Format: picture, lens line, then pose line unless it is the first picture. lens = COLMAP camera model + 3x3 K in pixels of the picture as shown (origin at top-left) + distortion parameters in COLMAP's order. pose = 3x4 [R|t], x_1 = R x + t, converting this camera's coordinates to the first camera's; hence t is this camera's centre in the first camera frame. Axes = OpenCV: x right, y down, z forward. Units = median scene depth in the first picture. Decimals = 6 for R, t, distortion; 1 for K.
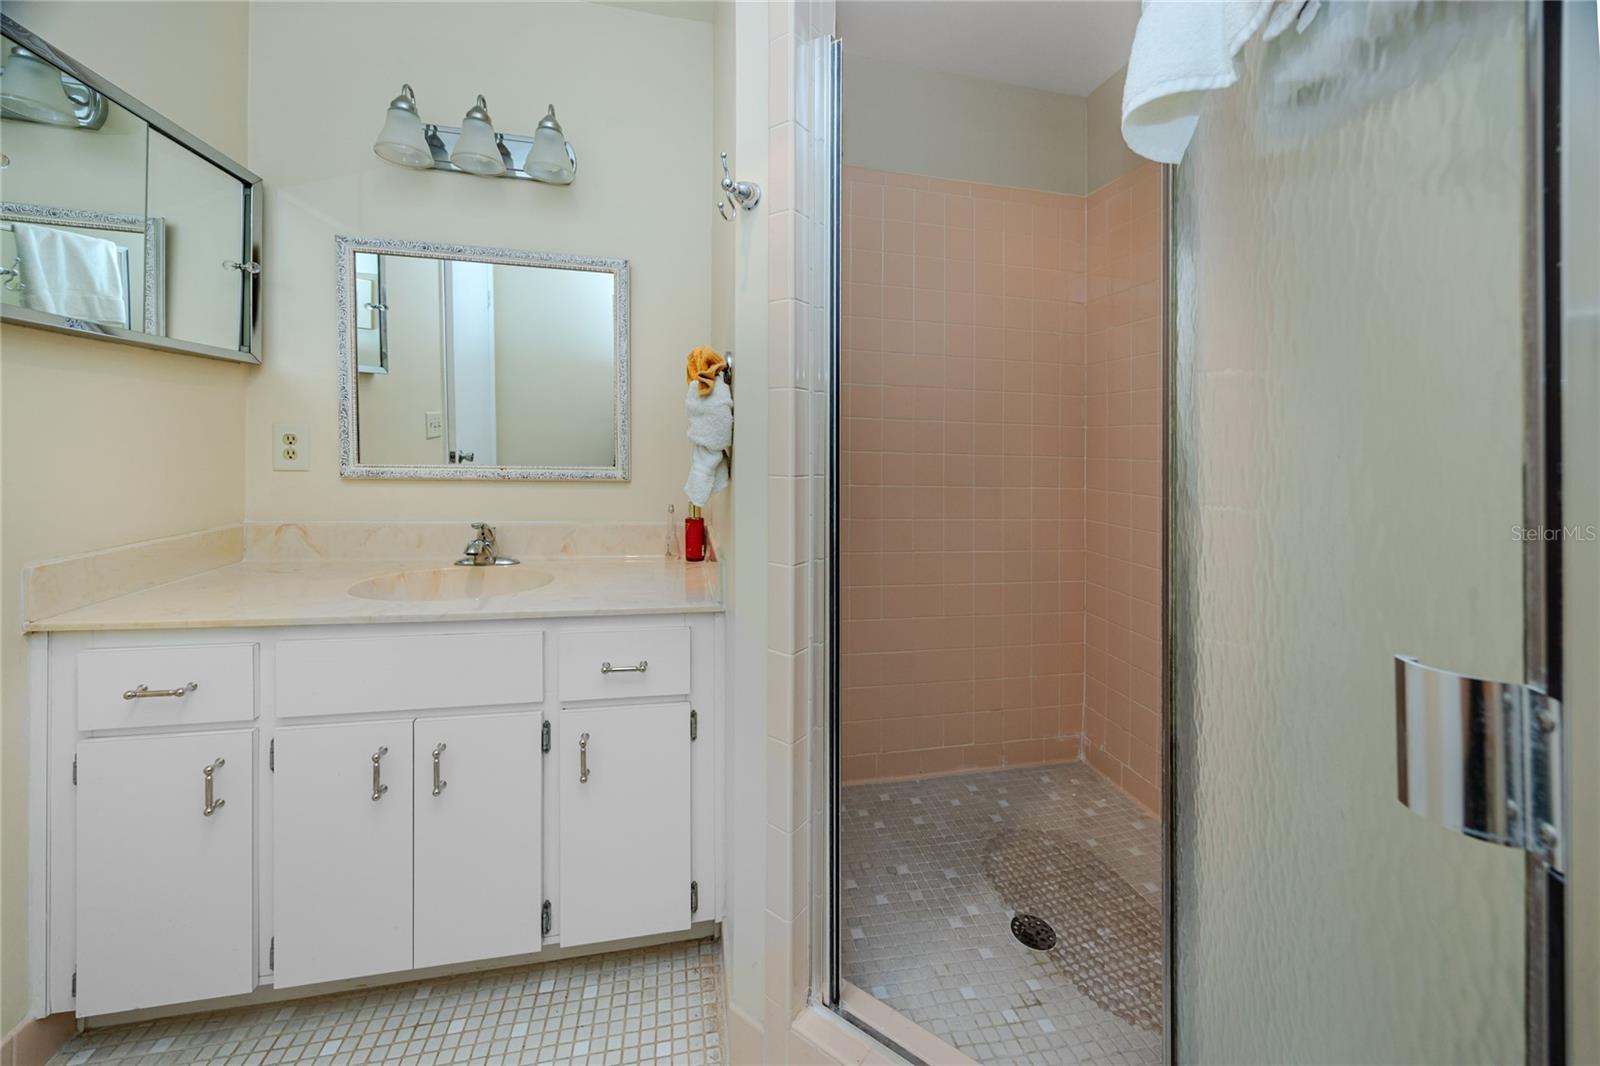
lens RADIAL K [[594.0, 0, 807.4], [0, 594.0, 461.7], [0, 0, 1]] dist [-0.001166, -0.000184]
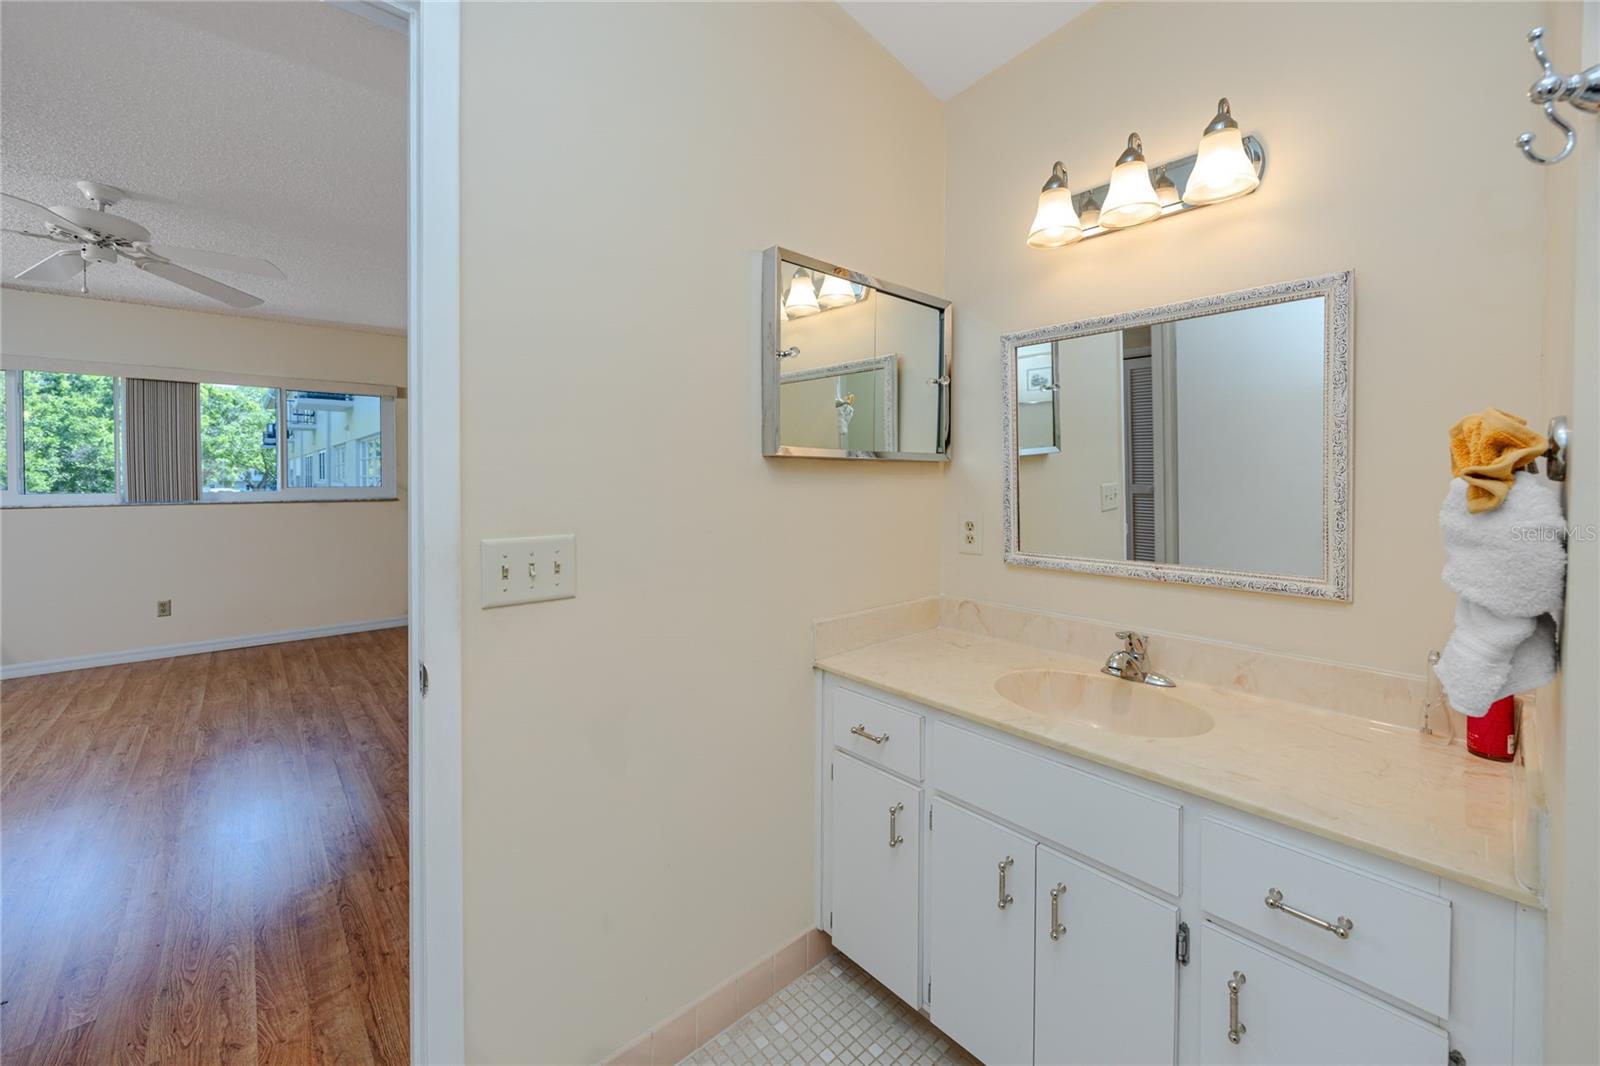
lens RADIAL K [[629.6, 0, 802.5], [0, 629.6, 509.8], [0, 0, 1]] dist [-0.002045, 0.000068]
pose [[0.487884, 0.016846, -0.872746, 0.015659], [-0.014305, 0.999834, 0.011302, -0.093186], [0.872791, 0.006971, 0.488044, 0.171780]]
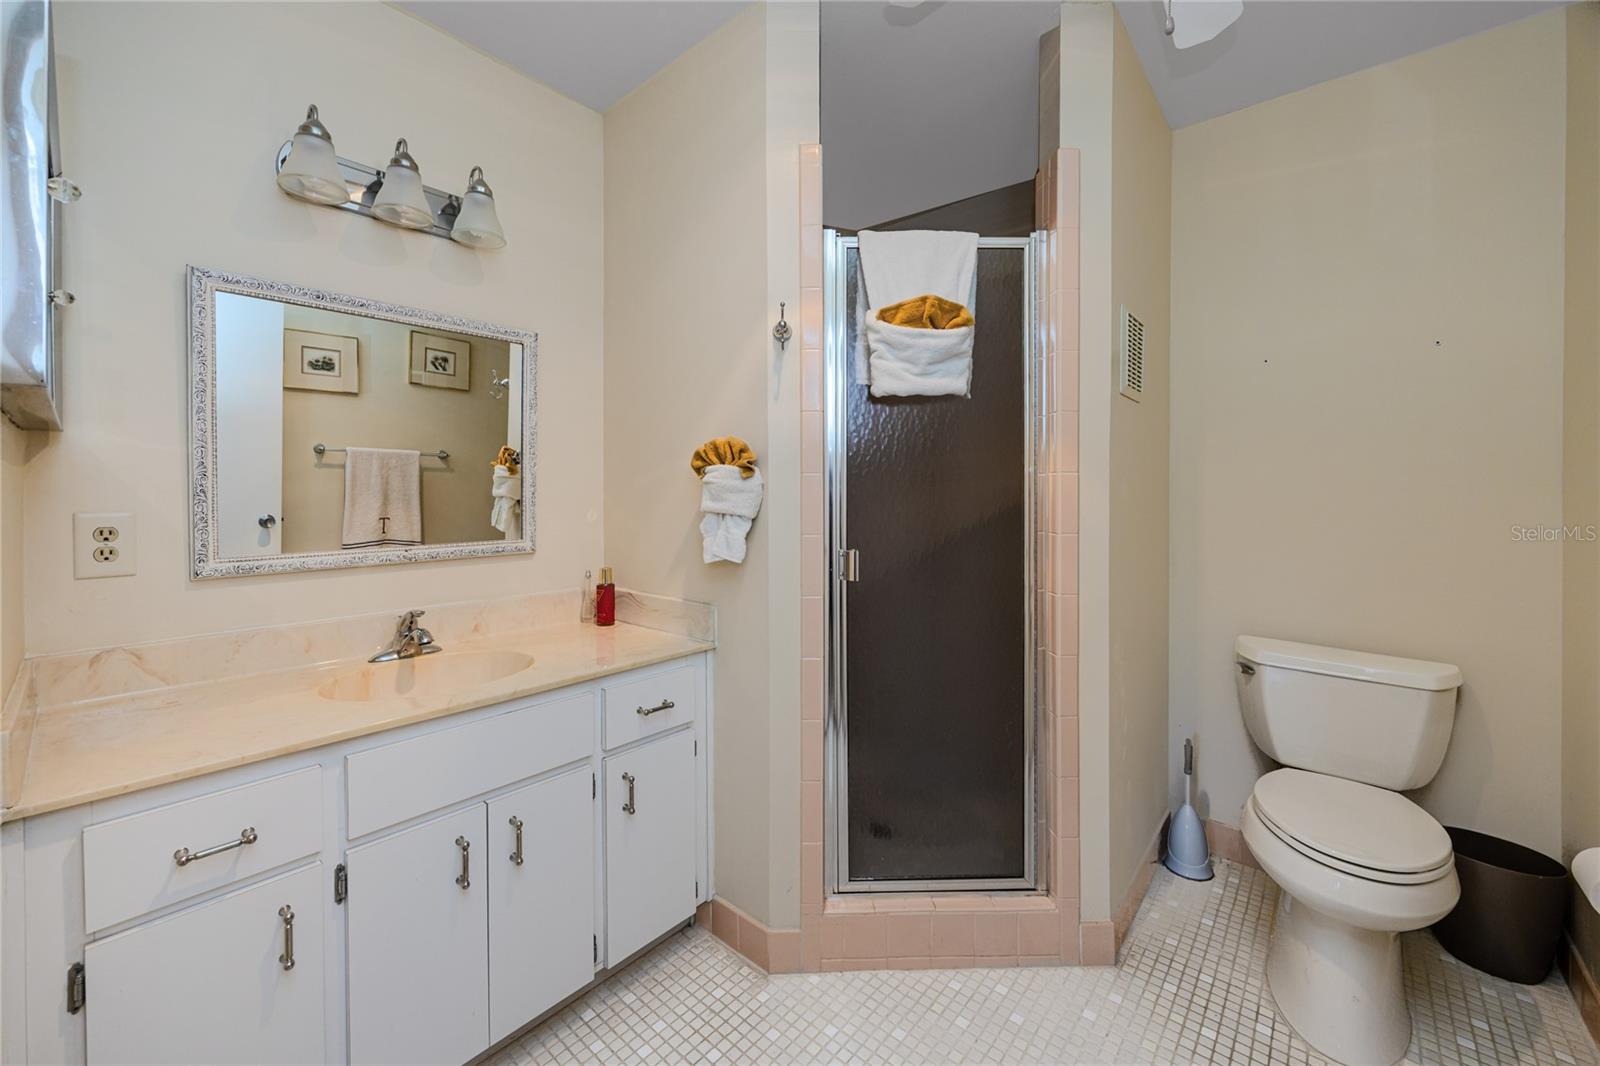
lens RADIAL K [[632.9, 0, 784.9], [0, 632.9, 534.2], [0, 0, 1]] dist [-0.000287, -0.000040]
pose [[0.809181, -0.070268, 0.583342, -0.782852], [0.046847, 0.997378, 0.055158, -0.049809], [-0.585689, -0.017305, 0.810351, -0.148255]]
